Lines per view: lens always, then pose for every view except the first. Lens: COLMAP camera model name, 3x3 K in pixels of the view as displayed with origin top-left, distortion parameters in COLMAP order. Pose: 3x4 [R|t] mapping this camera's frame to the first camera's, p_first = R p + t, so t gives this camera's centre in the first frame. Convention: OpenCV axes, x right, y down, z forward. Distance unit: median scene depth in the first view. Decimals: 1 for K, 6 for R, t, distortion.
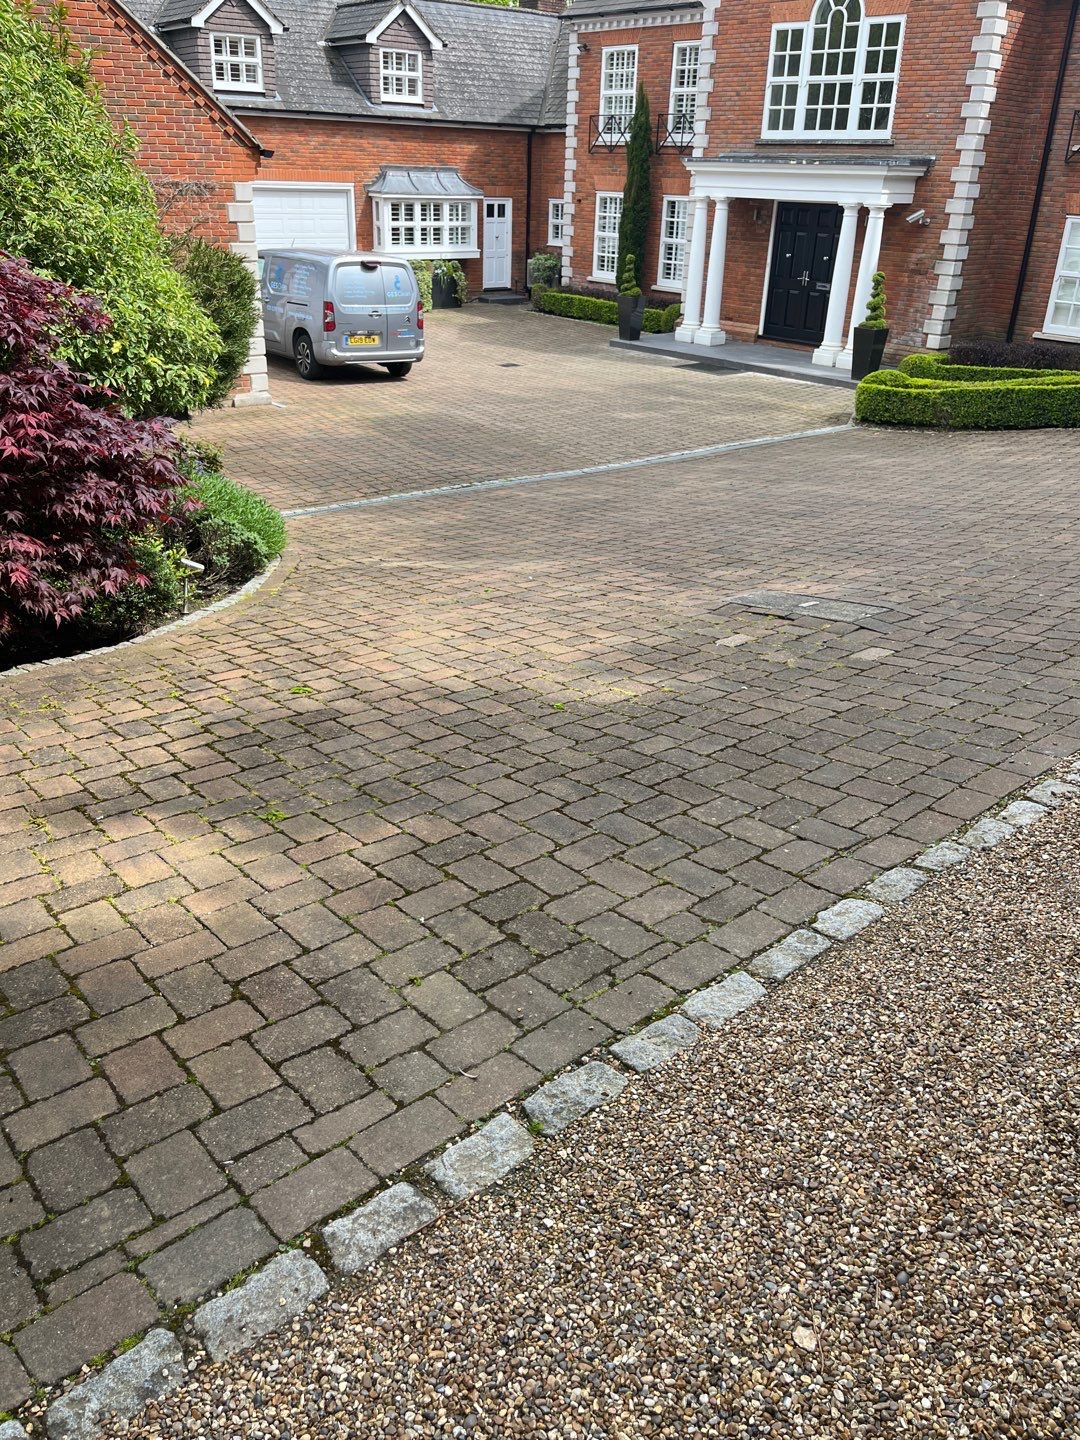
lens RADIAL K [[1136.0, 0, 540.0], [0, 1136.0, 720.0], [0, 0, 1]] dist [0.131754, -0.204356]
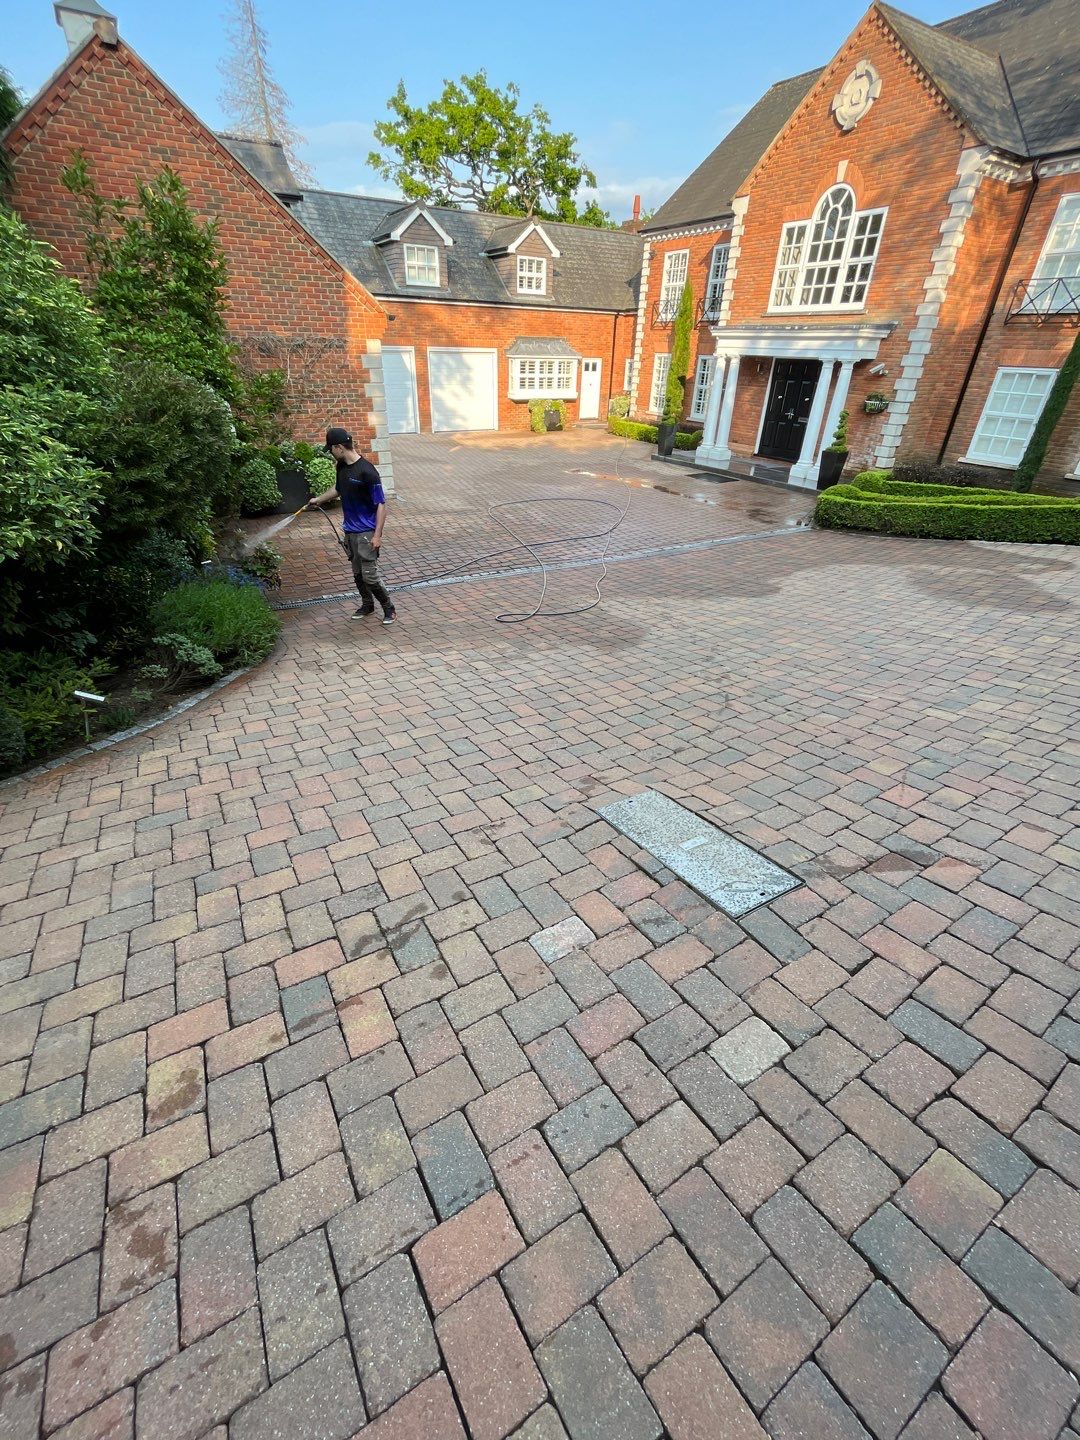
lens RADIAL K [[618.6, 0, 535.2], [0, 618.6, 716.2], [0, 0, 1]] dist [-0.001457, 0.000304]
pose [[0.987285, 0.076495, -0.139345, 0.051678], [-0.063475, 0.993394, 0.095603, -0.062917], [0.145738, -0.085542, 0.985618, 0.166784]]
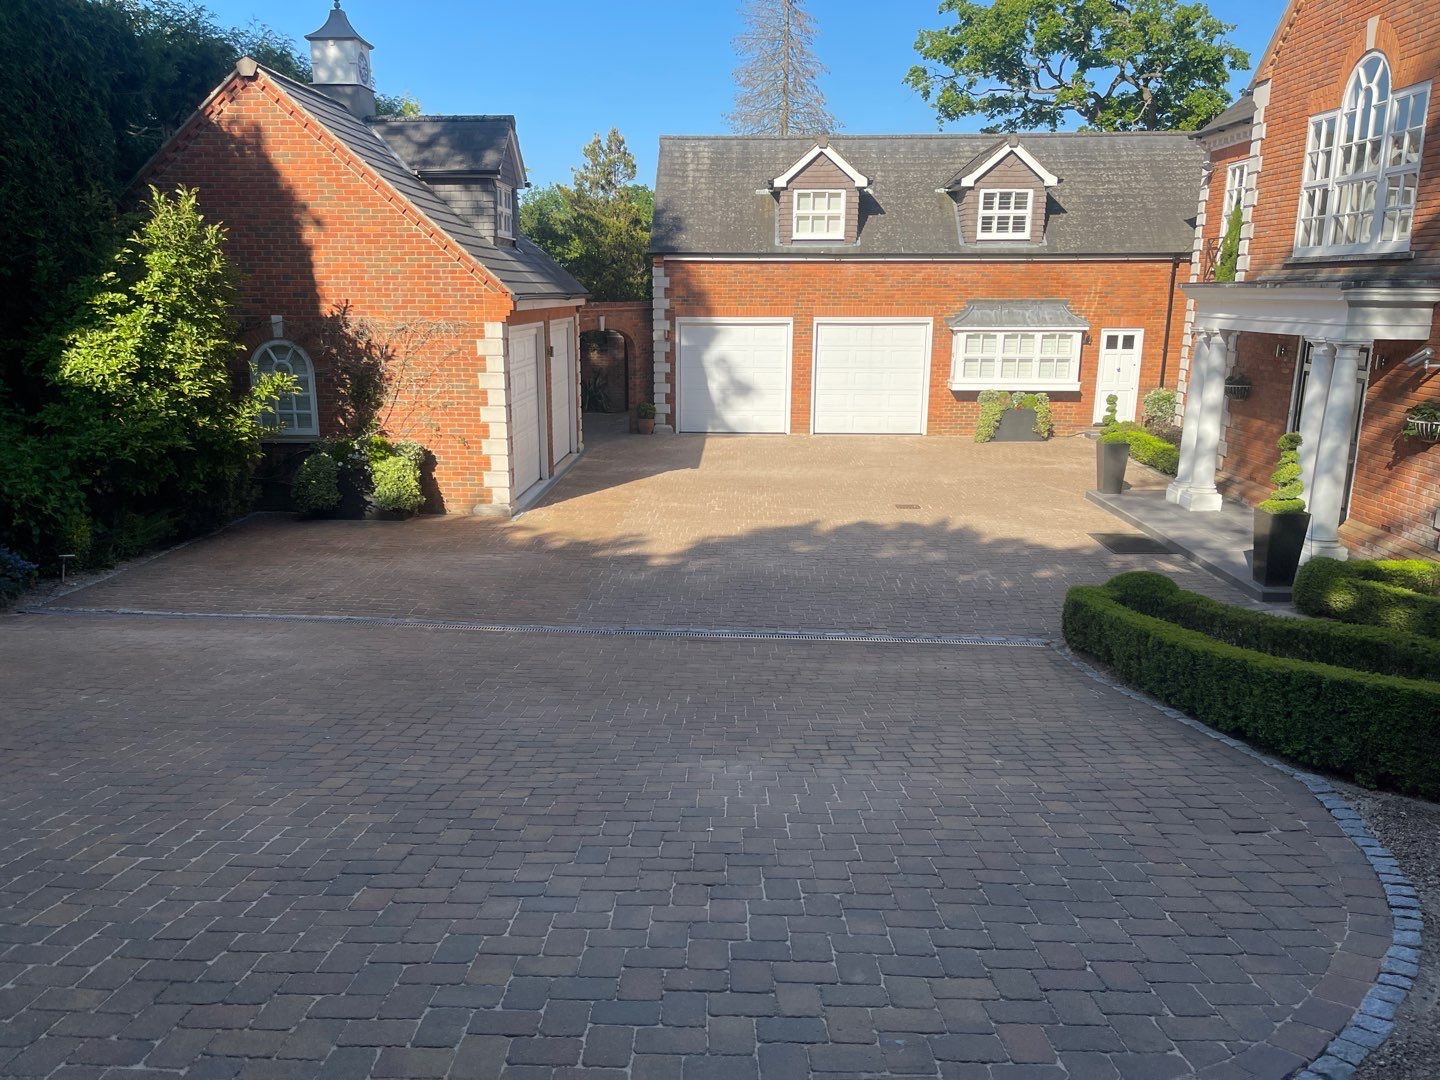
lens RADIAL K [[1086.7, 0, 680.0], [0, 1086.7, 562.1], [0, 0, 1]] dist [0.052814, -0.075306]
pose [[0.726064, 0.138241, -0.673587, 0.397113], [-0.277478, 0.955188, -0.103061, -0.124227], [0.629155, 0.261735, 0.731887, 0.271935]]
